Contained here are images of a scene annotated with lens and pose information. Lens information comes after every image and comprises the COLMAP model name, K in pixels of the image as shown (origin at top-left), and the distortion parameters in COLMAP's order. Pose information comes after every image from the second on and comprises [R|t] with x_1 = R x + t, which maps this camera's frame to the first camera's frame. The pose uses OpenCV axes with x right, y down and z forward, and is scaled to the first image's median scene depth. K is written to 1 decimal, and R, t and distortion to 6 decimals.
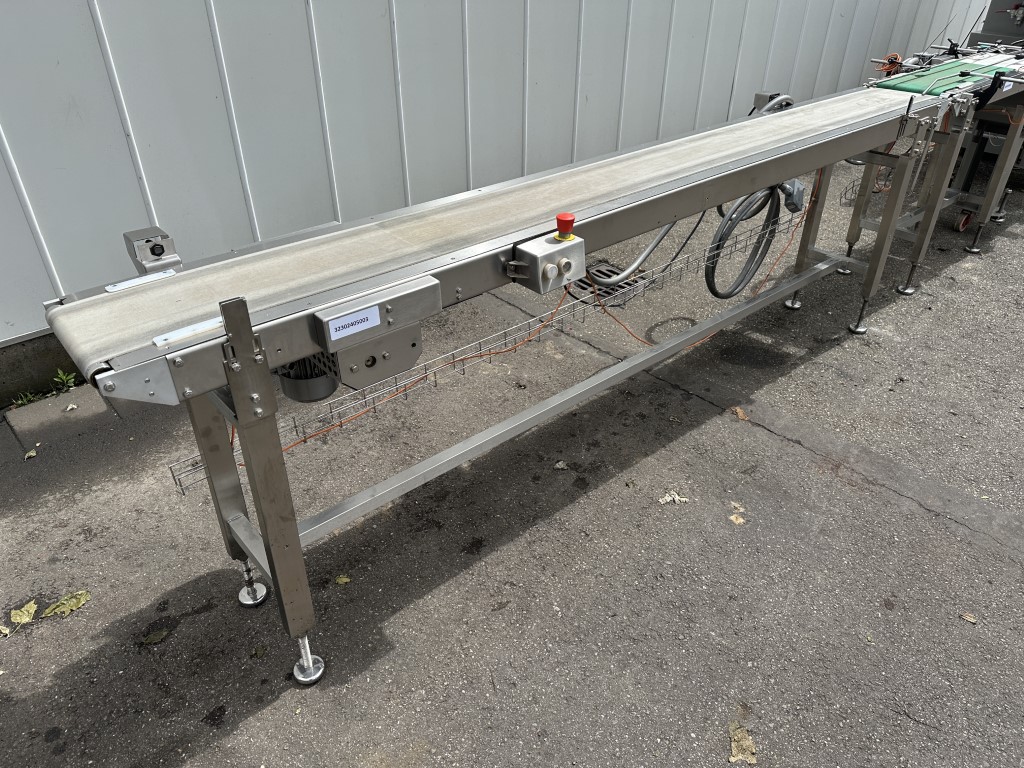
lens RADIAL K [[720.5, 0, 511.1], [0, 720.5, 371.8], [0, 0, 1]] dist [0.100753, -0.134458]
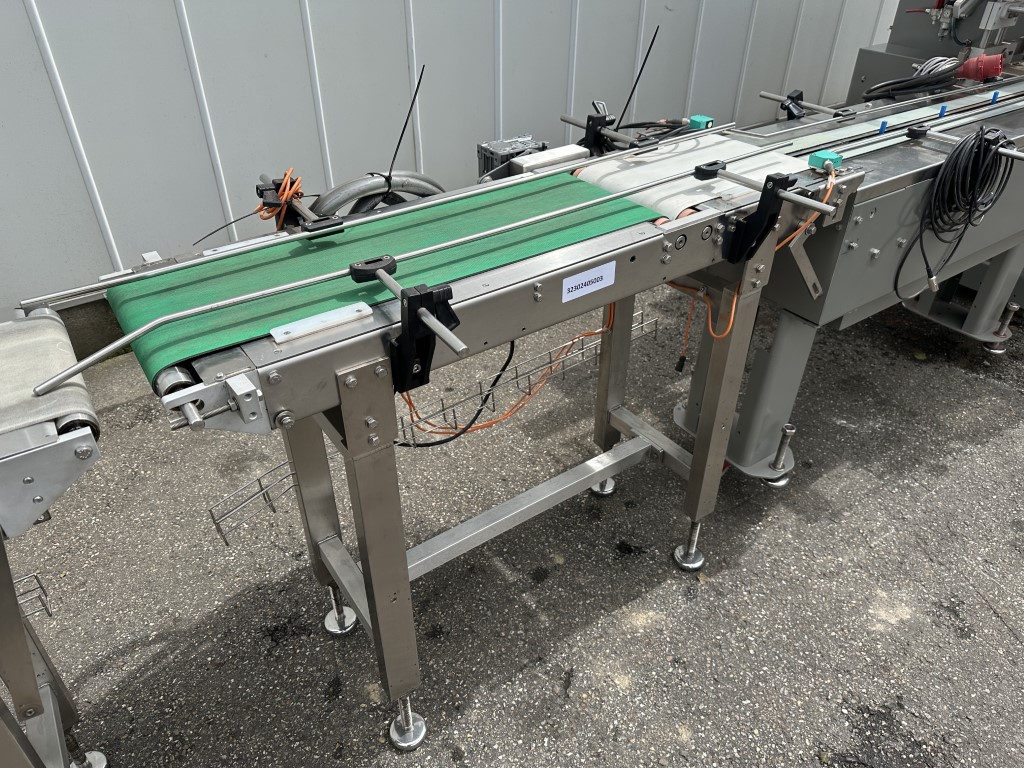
lens RADIAL K [[720.5, 0, 511.1], [0, 720.5, 371.8], [0, 0, 1]] dist [0.100753, -0.134458]
pose [[0.993492, 0.068284, -0.091165, 0.732650], [-0.064880, 0.997099, 0.039797, -0.390708], [0.093618, -0.033623, 0.995040, 0.716521]]
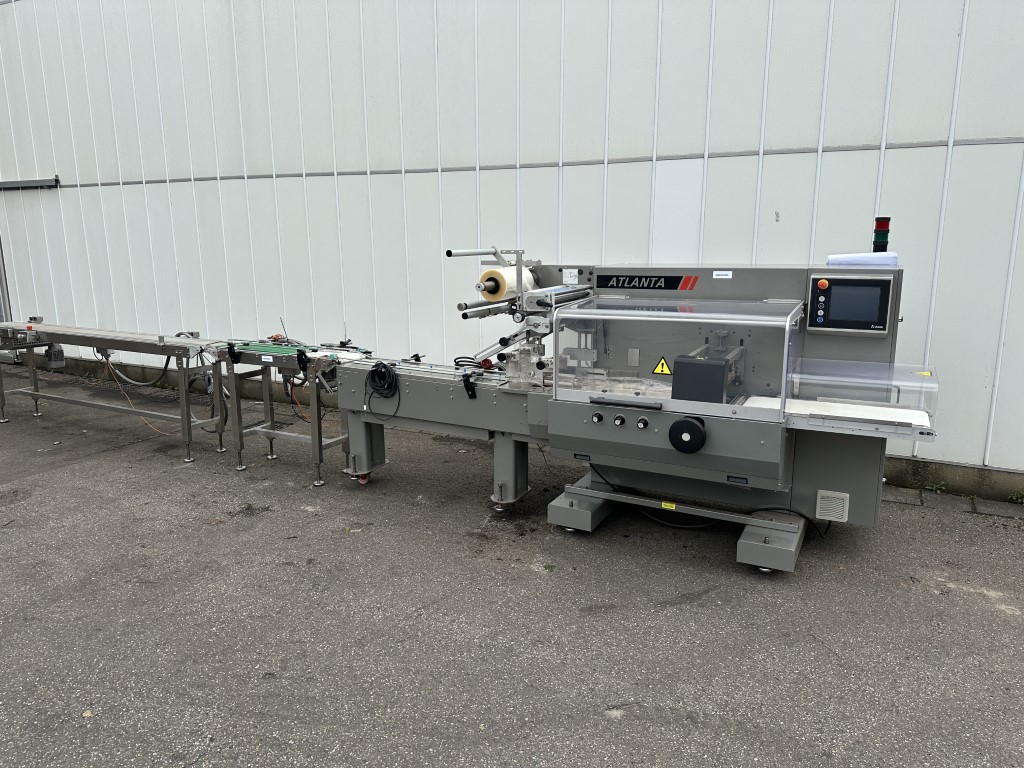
lens RADIAL K [[720.5, 0, 511.1], [0, 720.5, 371.8], [0, 0, 1]] dist [0.100753, -0.134458]
pose [[0.359760, 0.177466, -0.916012, 2.562160], [-0.489189, 0.871869, -0.023213, -0.644984], [0.794523, 0.456455, 0.400478, 0.869776]]
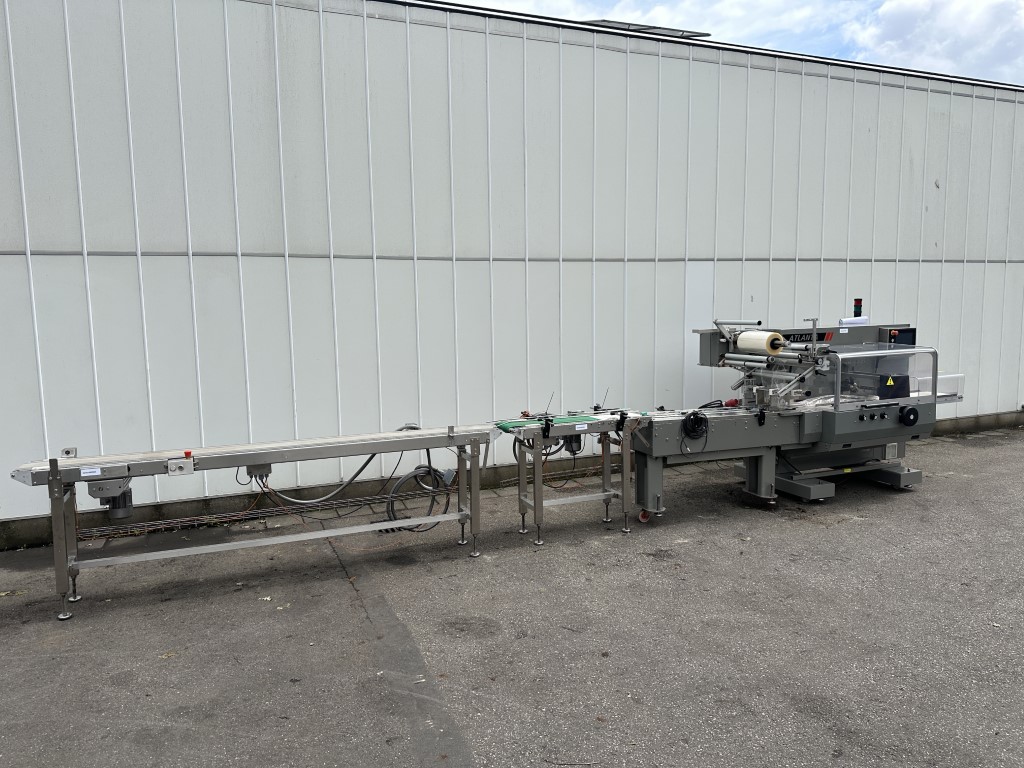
lens RADIAL K [[720.5, 0, 511.1], [0, 720.5, 371.8], [0, 0, 1]] dist [0.100753, -0.134458]
pose [[0.942468, 0.016834, -0.333872, 1.193201], [-0.162801, 0.895408, -0.414416, 0.263201], [0.291975, 0.444928, 0.846634, -0.641831]]
